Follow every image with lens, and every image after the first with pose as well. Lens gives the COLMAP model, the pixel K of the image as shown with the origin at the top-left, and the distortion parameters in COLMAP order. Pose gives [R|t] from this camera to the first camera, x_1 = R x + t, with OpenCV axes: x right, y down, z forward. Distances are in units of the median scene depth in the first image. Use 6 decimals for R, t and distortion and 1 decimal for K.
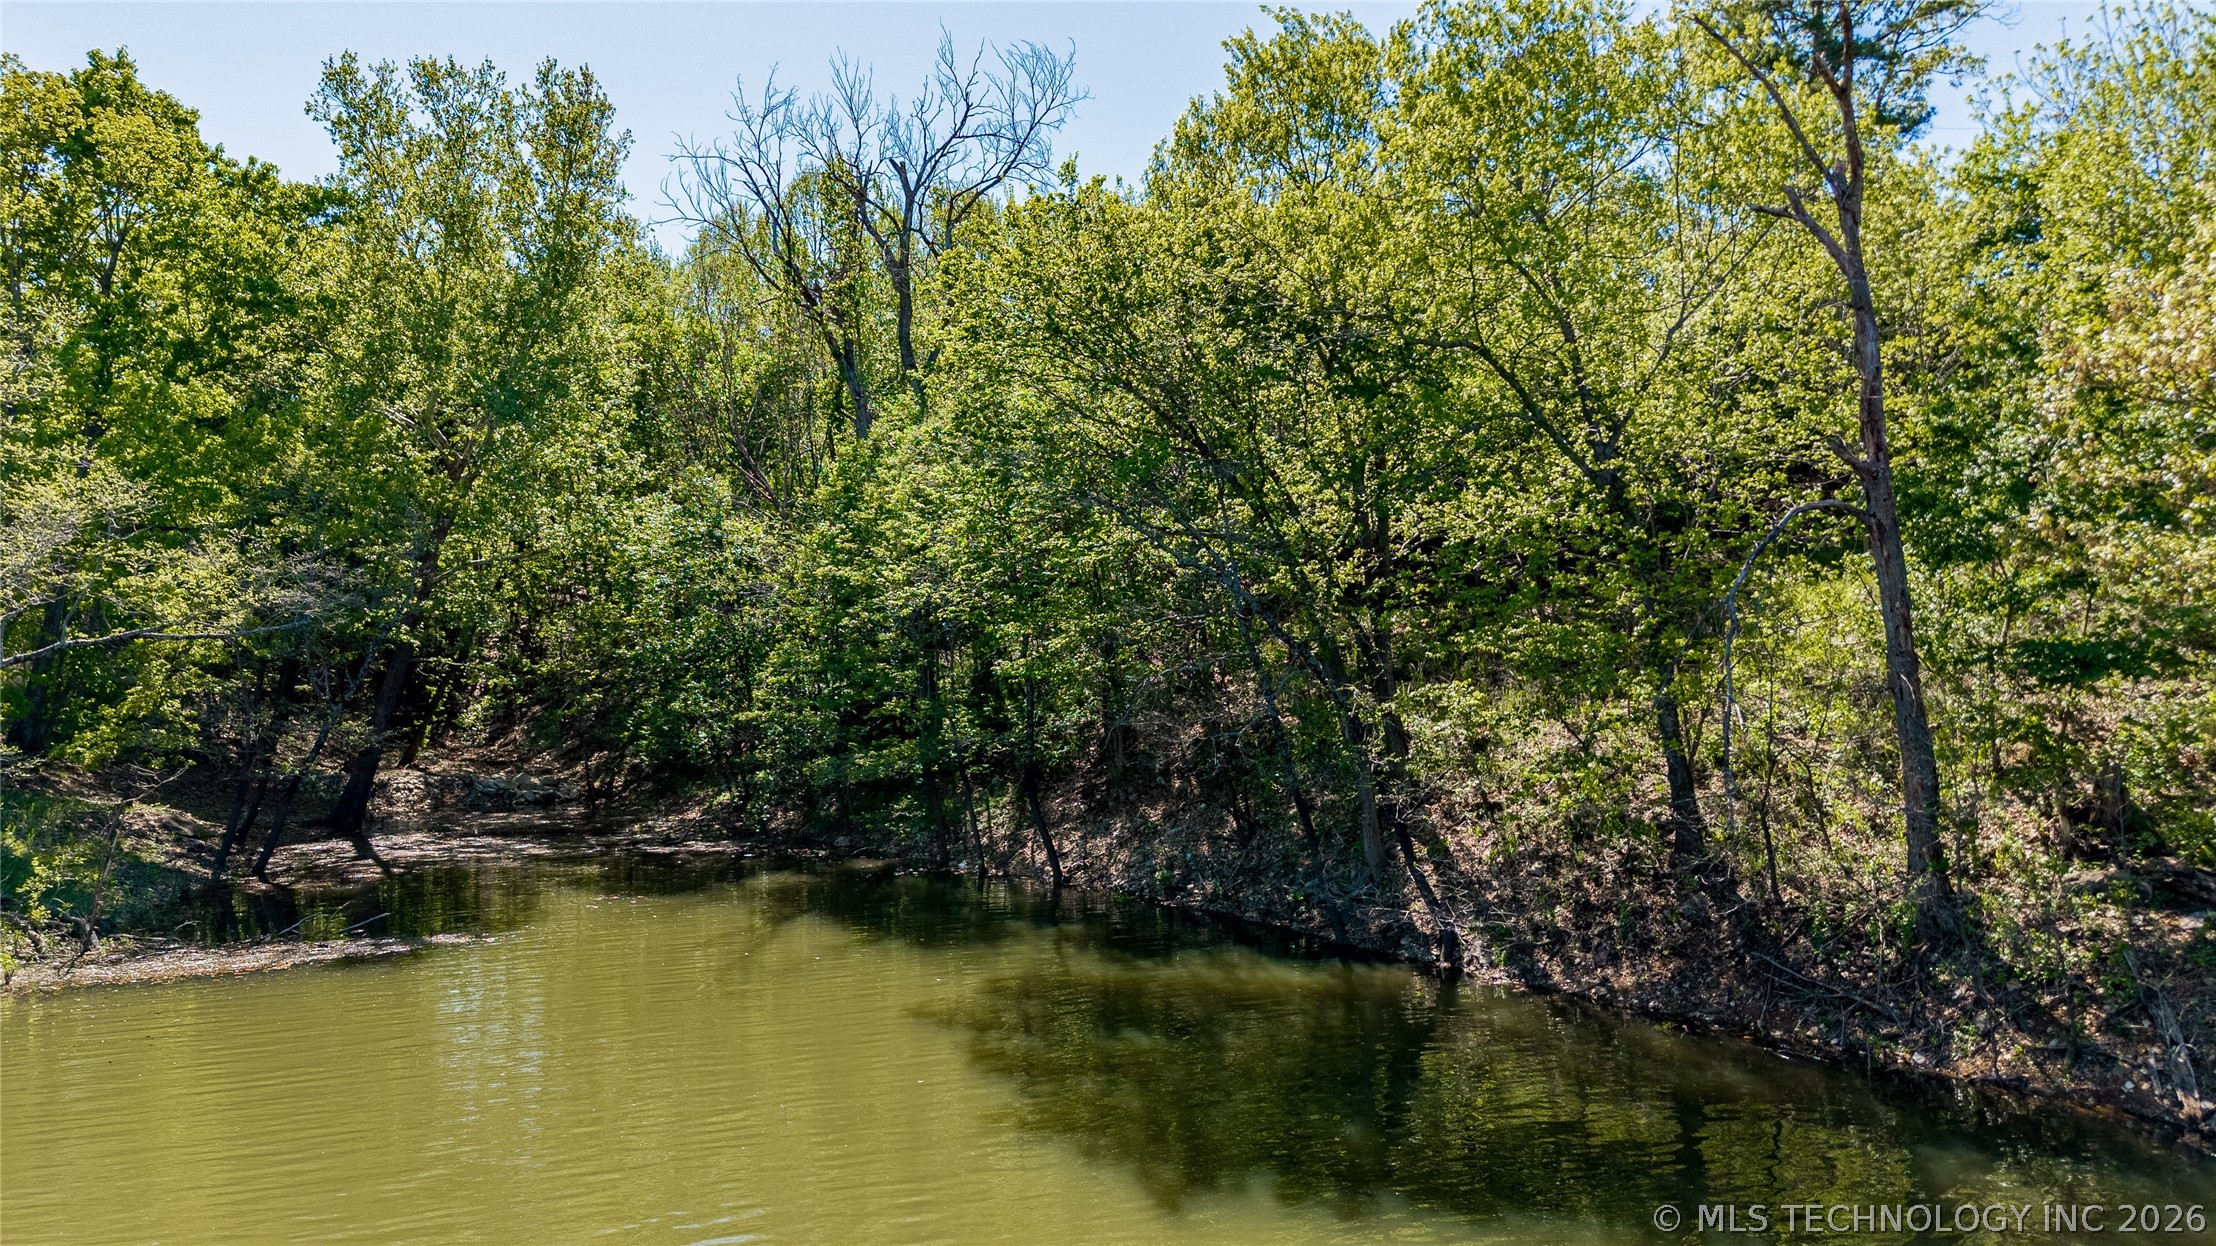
lens RADIAL K [[1457.0, 0, 1077.2], [0, 1457.0, 620.0], [0, 0, 1]] dist [0.032901, -0.032390]
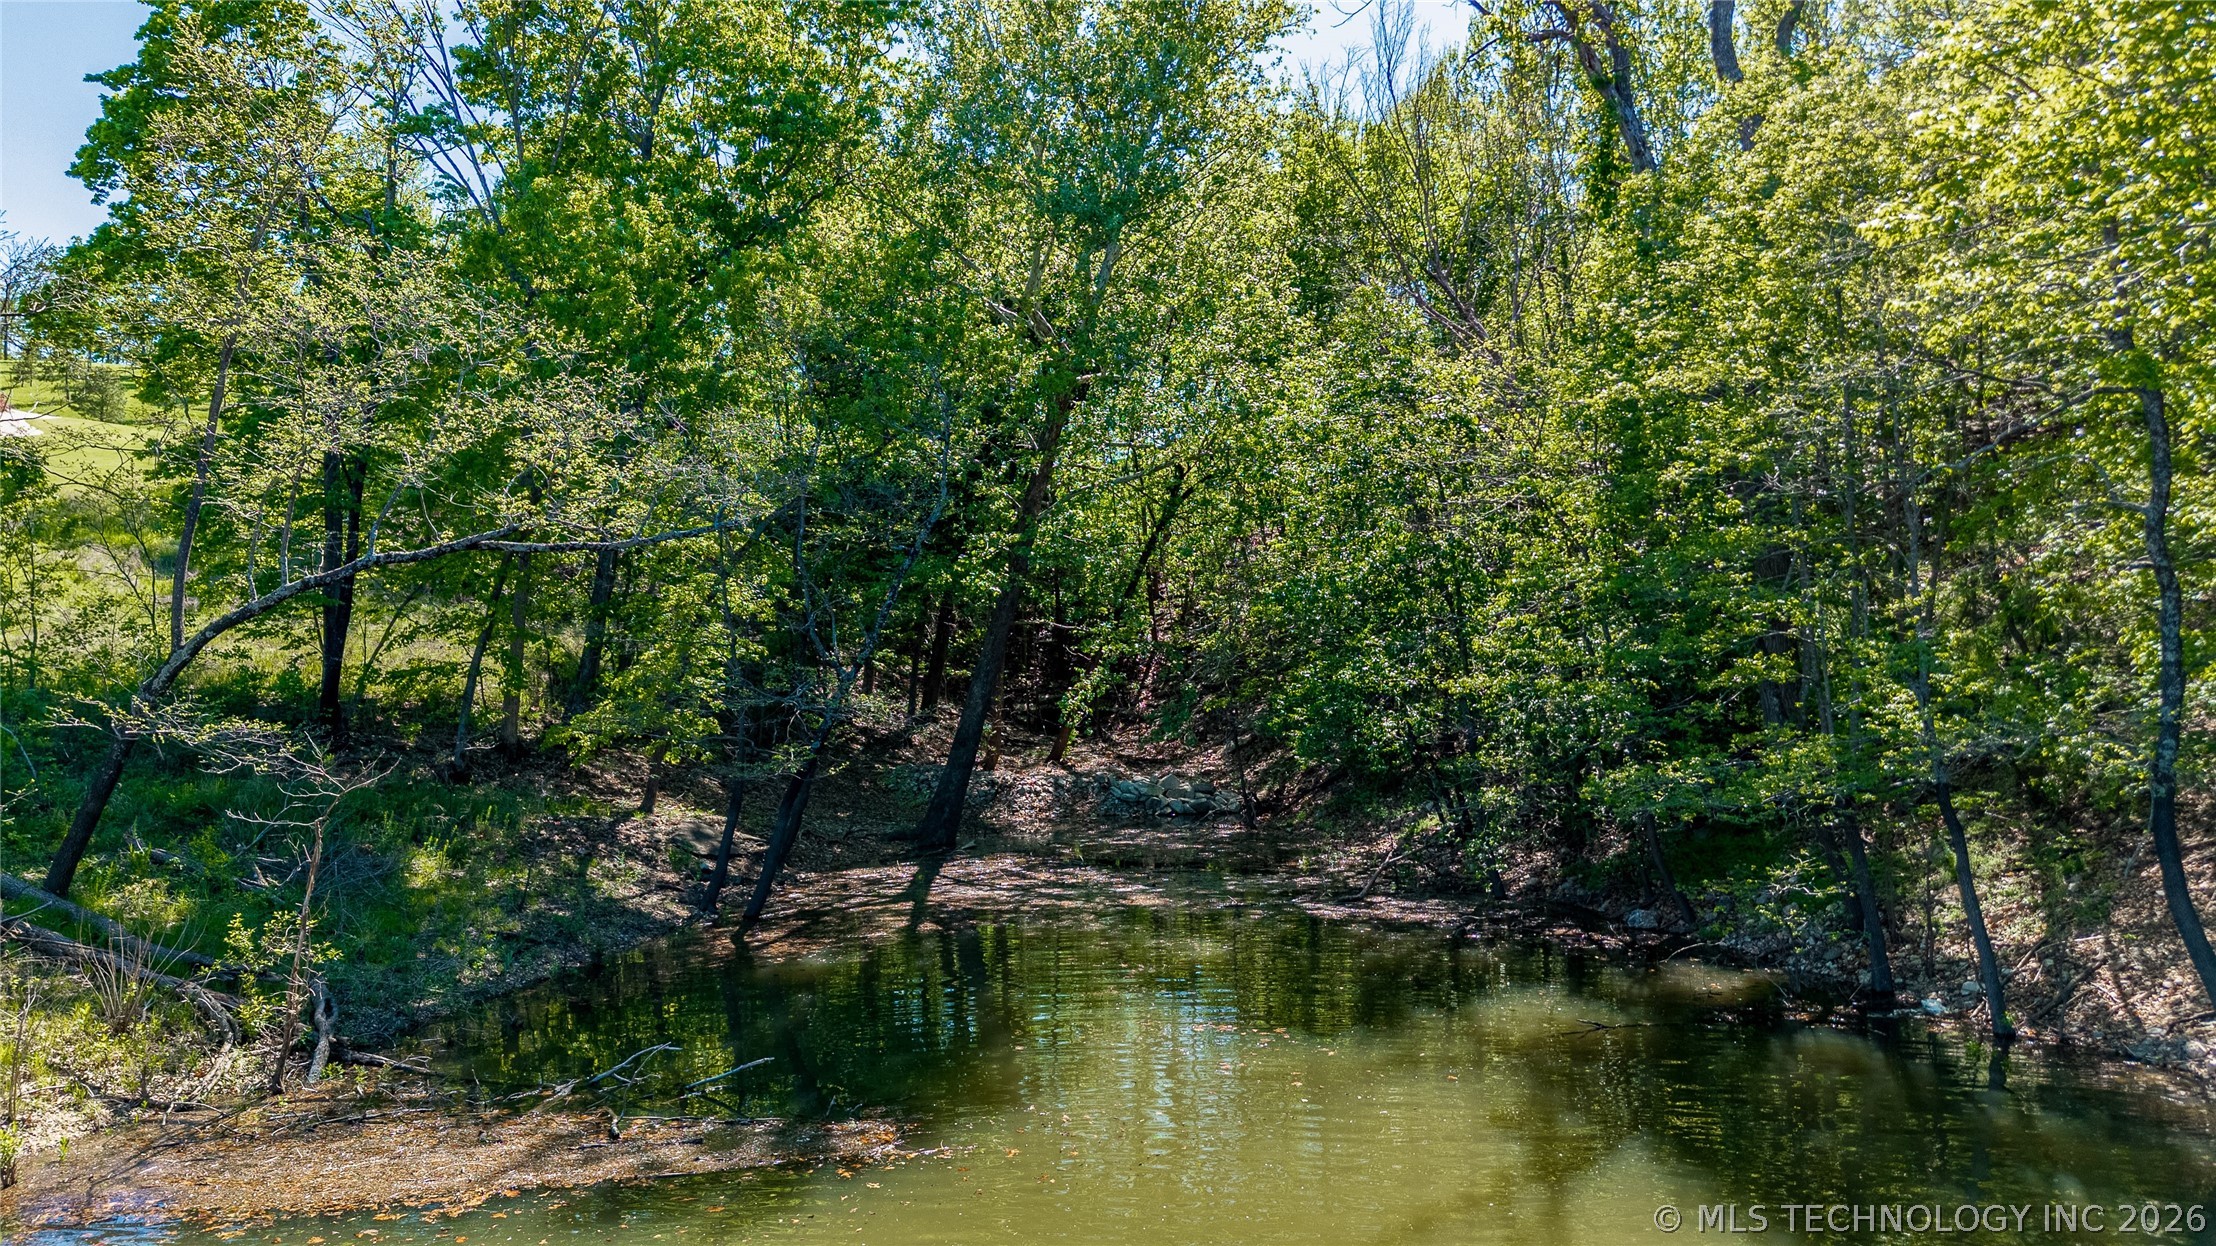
lens RADIAL K [[1453.5, 0, 1108.0], [0, 1453.5, 623.0], [0, 0, 1]] dist [-0.011700, -0.003341]
pose [[0.895623, -0.020461, -0.444344, -0.097127], [0.021494, 0.999765, -0.002713, 0.036771], [0.444295, -0.007121, 0.895852, 0.426149]]
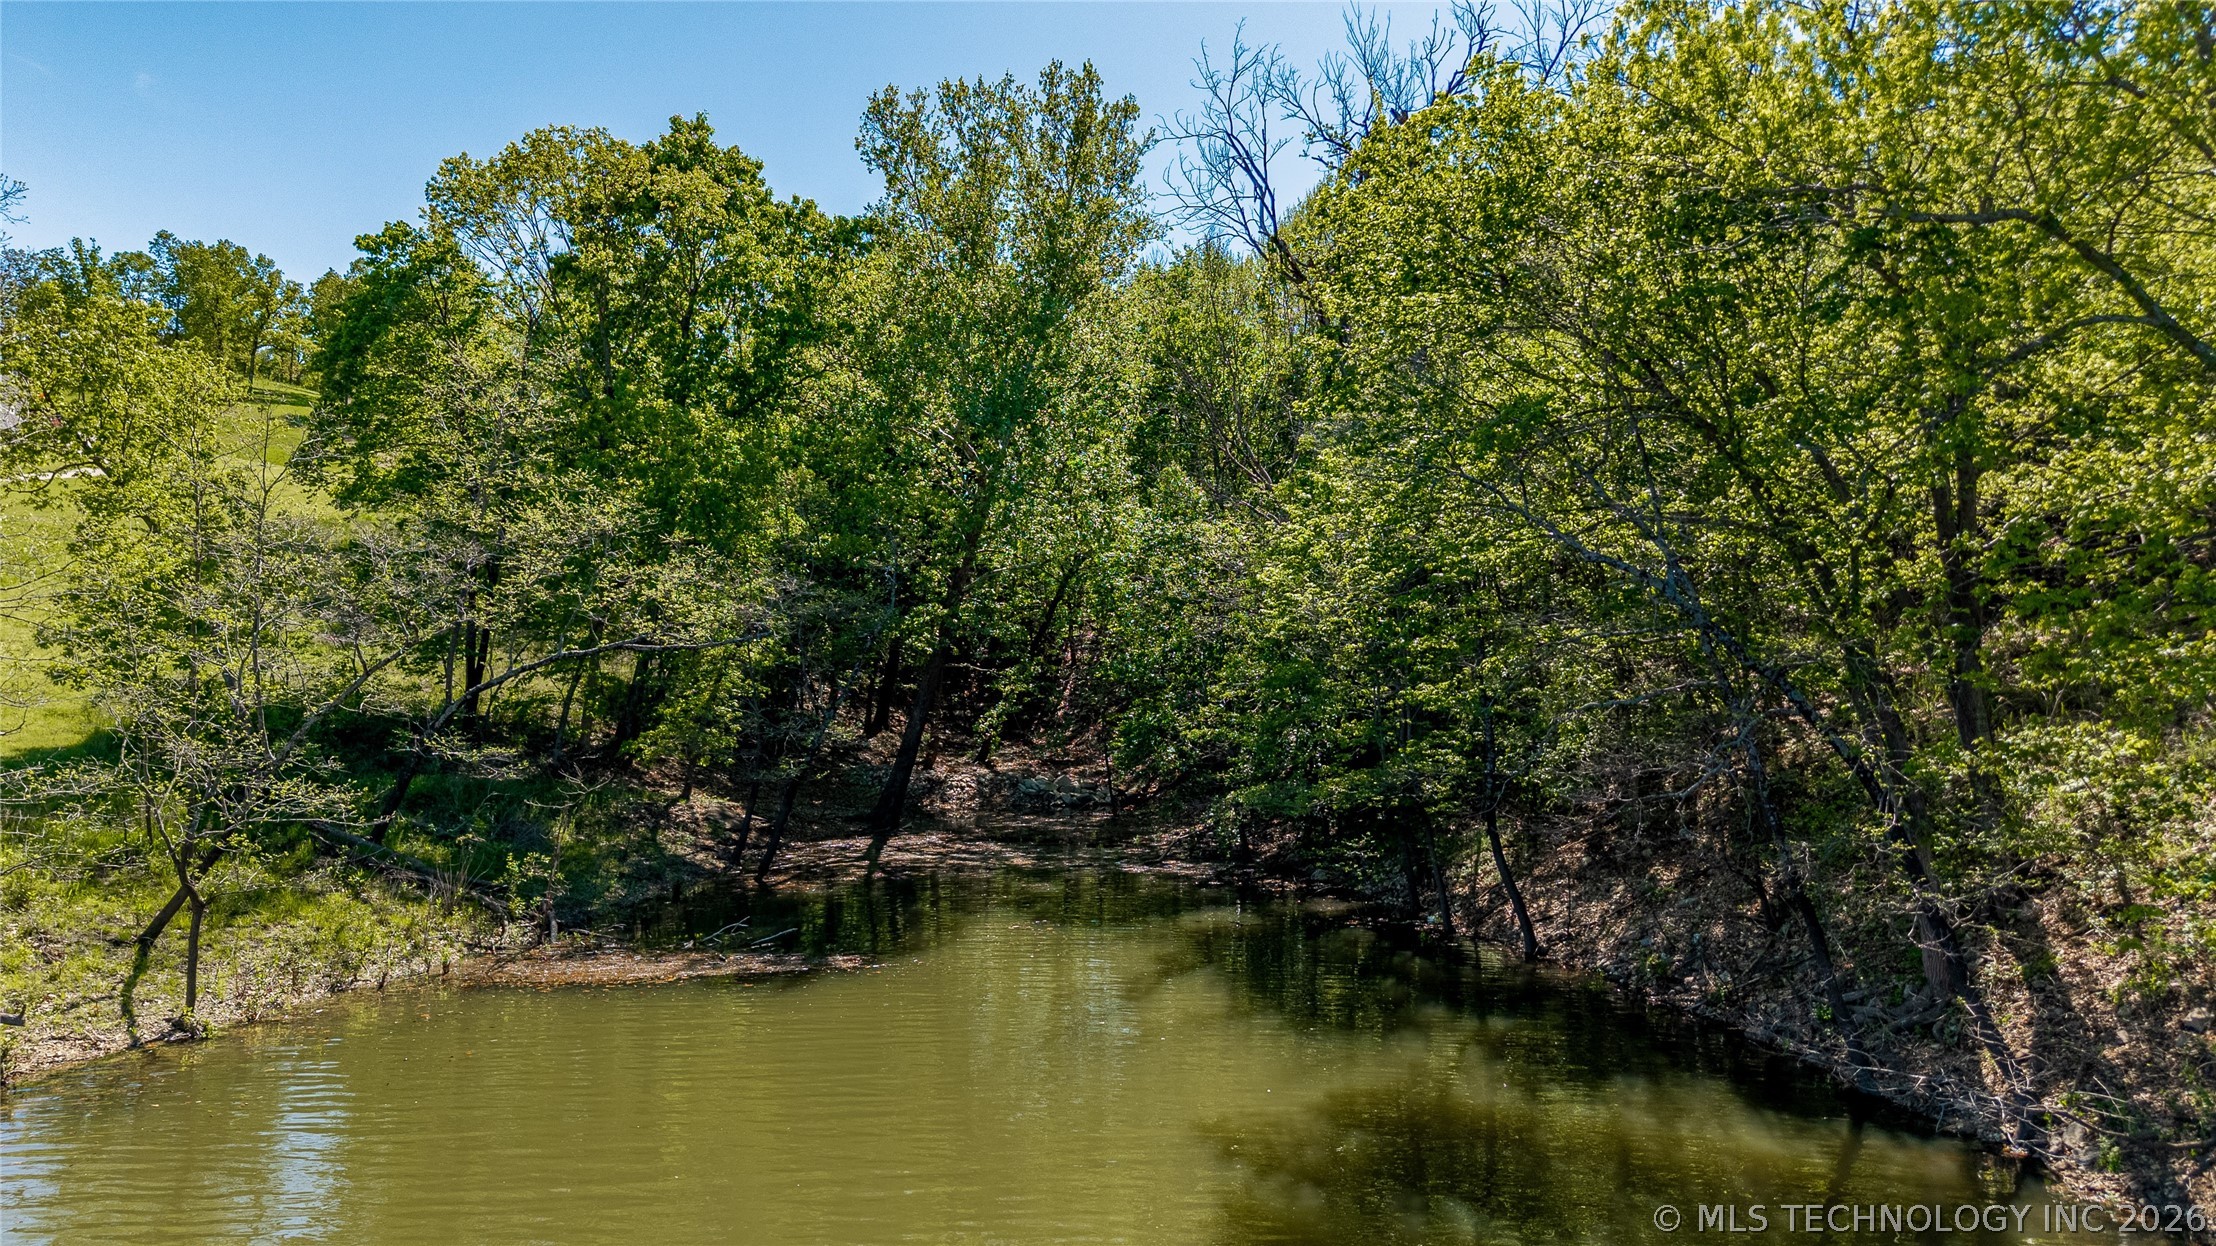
lens RADIAL K [[1453.5, 0, 1108.0], [0, 1453.5, 623.0], [0, 0, 1]] dist [-0.011700, -0.003341]
pose [[0.908468, -0.000900, -0.417954, 0.094901], [0.003886, 0.999973, 0.006293, -0.009824], [0.417937, -0.007341, 0.908446, 0.139301]]
